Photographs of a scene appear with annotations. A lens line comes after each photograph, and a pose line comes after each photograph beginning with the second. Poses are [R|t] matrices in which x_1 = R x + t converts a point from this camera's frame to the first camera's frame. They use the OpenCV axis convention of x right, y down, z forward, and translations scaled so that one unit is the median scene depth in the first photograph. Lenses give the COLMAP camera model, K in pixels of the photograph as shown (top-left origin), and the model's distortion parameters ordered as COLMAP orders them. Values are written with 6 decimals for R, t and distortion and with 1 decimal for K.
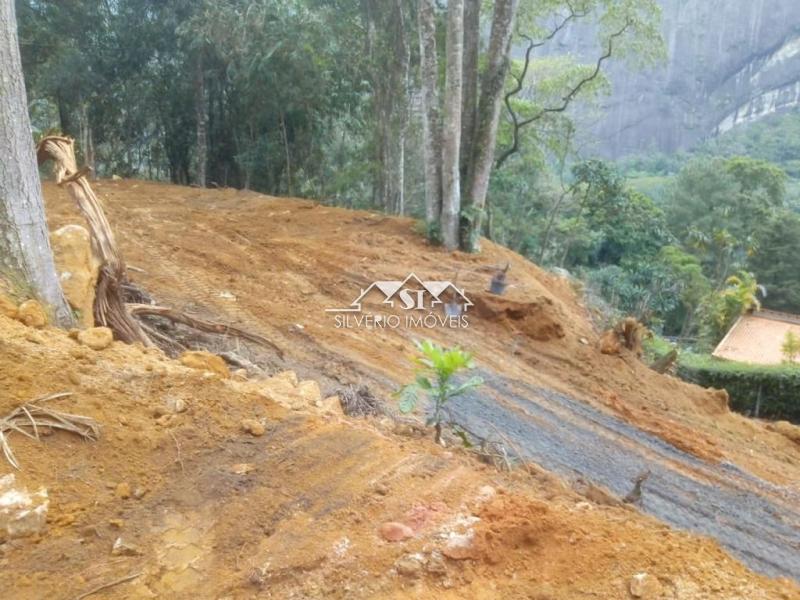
lens RADIAL K [[611.6, 0, 400.6], [0, 611.6, 313.4], [0, 0, 1]] dist [0.000597, -0.054486]
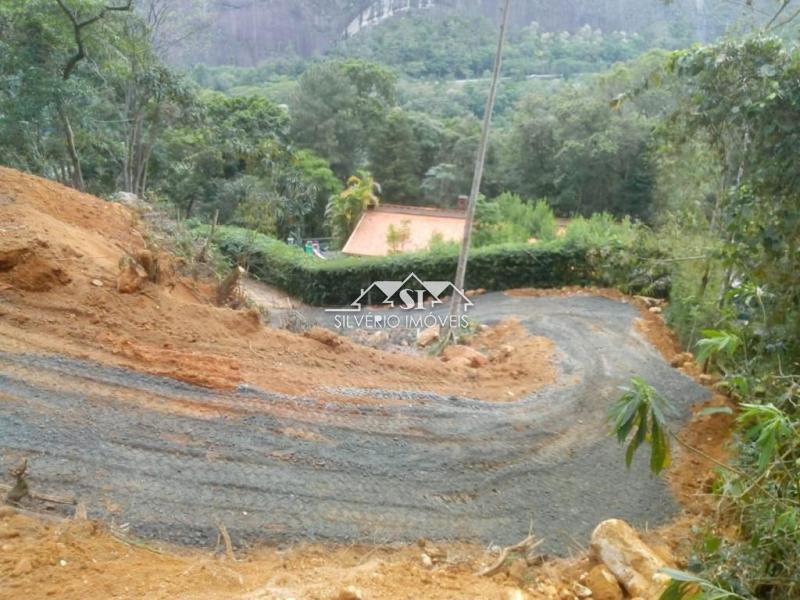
lens RADIAL K [[611.6, 0, 400.6], [0, 611.6, 313.4], [0, 0, 1]] dist [0.000597, -0.054486]
pose [[0.853487, -0.194614, 0.483411, 0.125852], [0.123830, 0.976818, 0.174624, -0.005928], [-0.506188, -0.089178, 0.857800, 0.008397]]
